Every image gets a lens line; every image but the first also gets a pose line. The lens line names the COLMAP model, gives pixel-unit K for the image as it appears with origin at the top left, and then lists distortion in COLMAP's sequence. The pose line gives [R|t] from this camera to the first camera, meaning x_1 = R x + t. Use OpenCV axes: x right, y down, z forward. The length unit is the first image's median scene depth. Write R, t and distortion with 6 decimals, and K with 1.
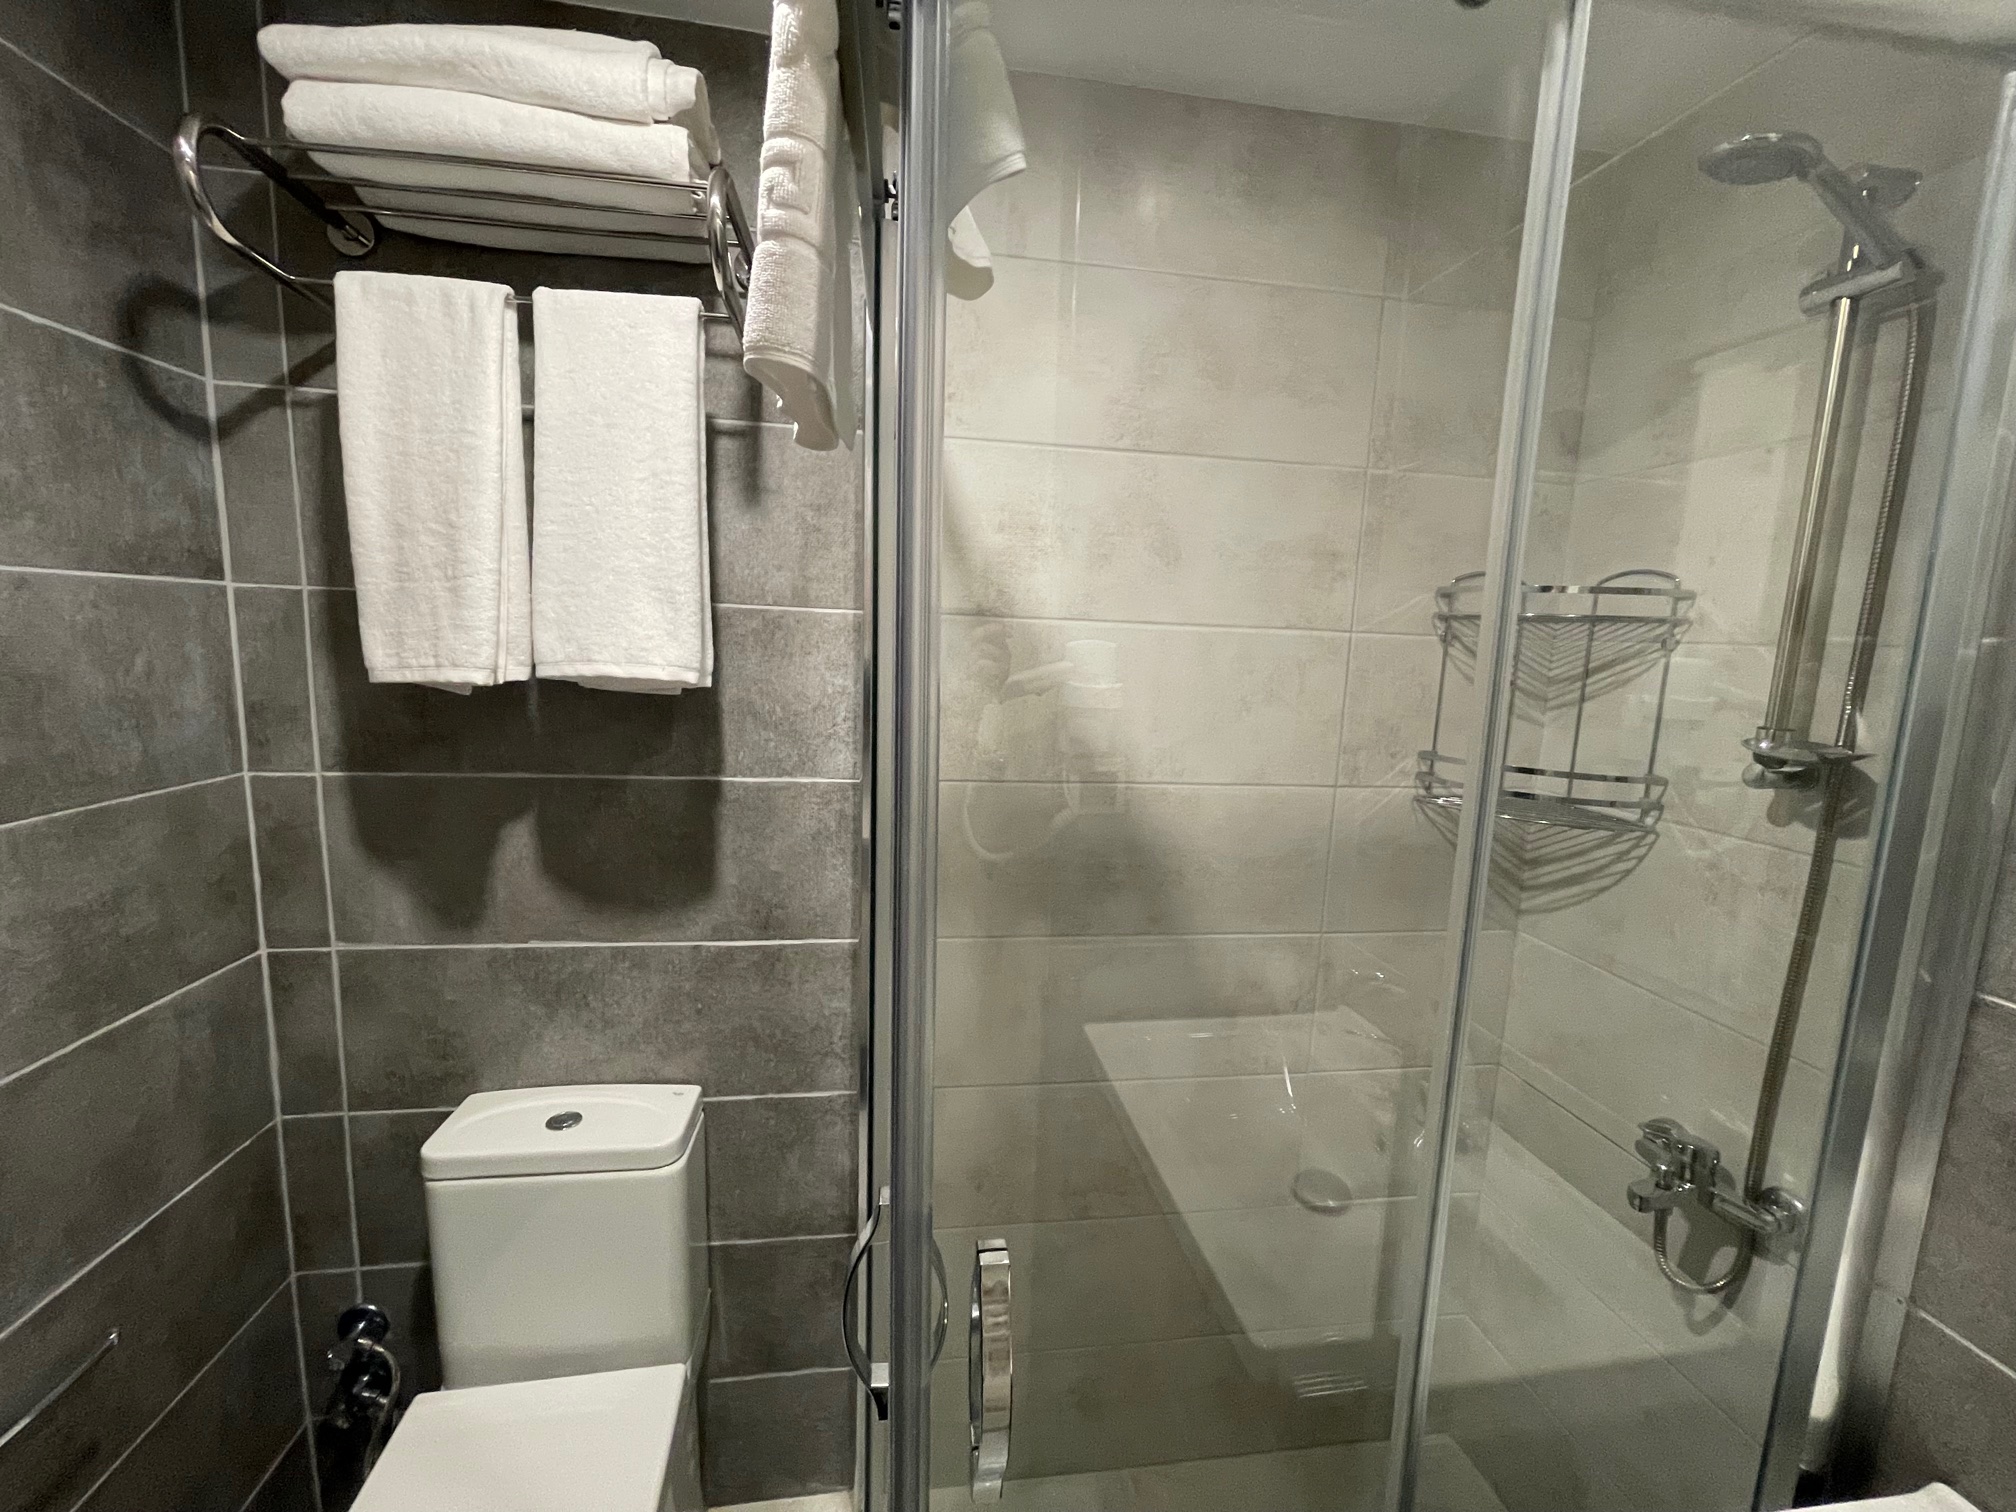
lens RADIAL K [[810.4, 0, 1011.0], [0, 810.4, 751.8], [0, 0, 1]] dist [0.000347, 0.000046]
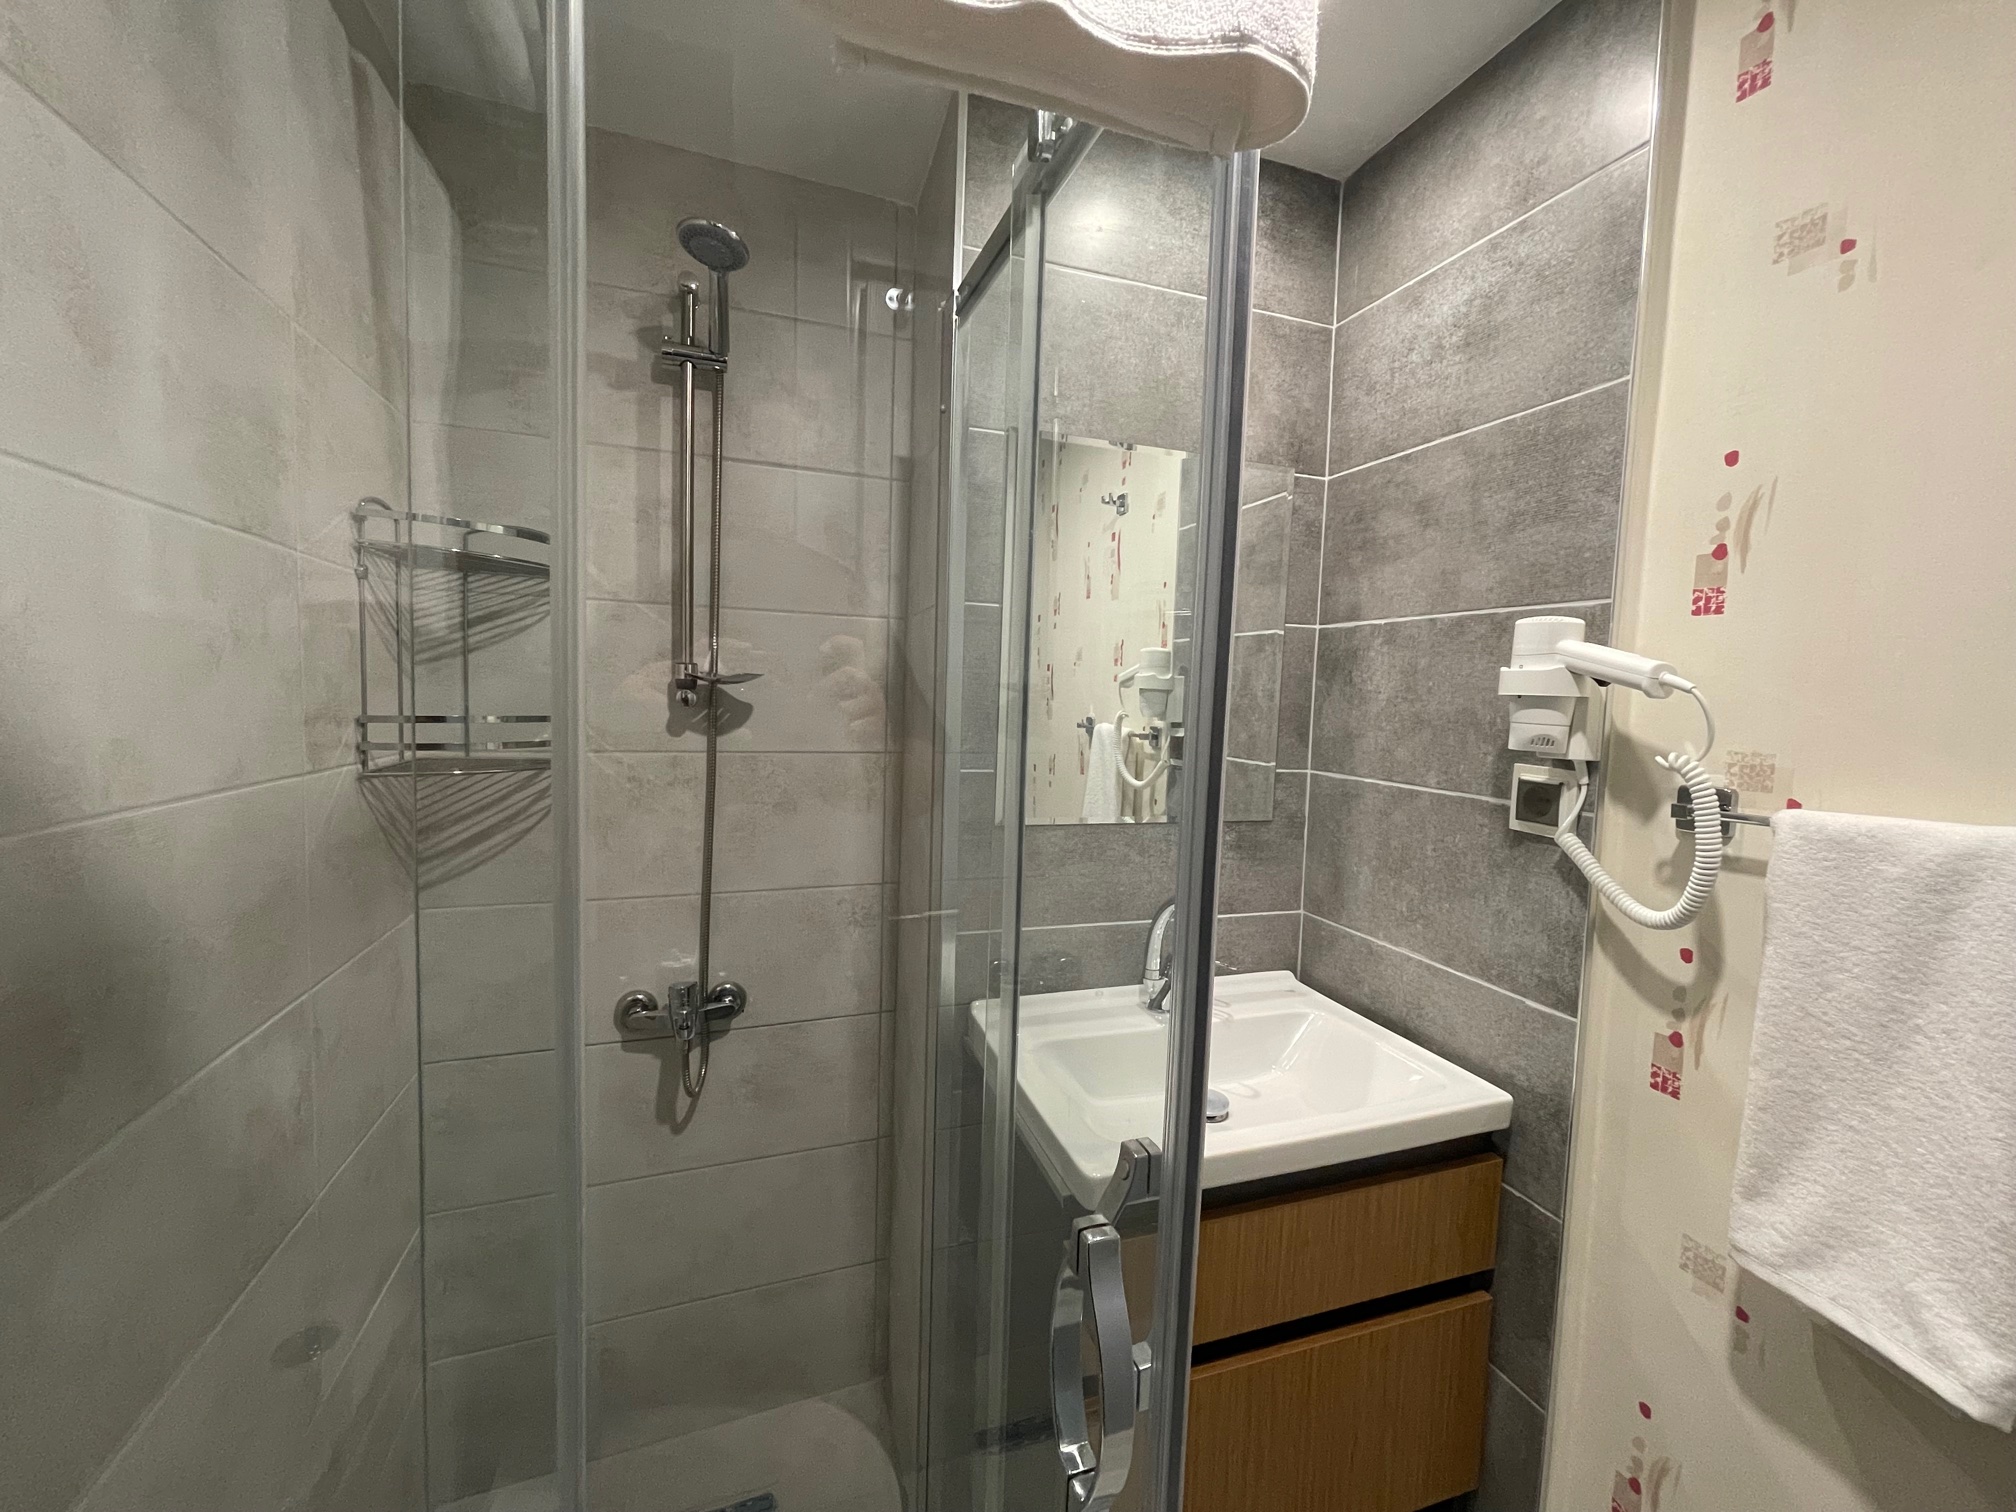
lens RADIAL K [[810.4, 0, 1010.9], [0, 810.4, 746.6], [0, 0, 1]] dist [0.000347, 0.000046]
pose [[-0.195972, -0.105740, 0.974892, -0.400259], [0.105198, 0.986165, 0.128110, -0.005540], [-0.974950, 0.127663, -0.182137, 0.552751]]
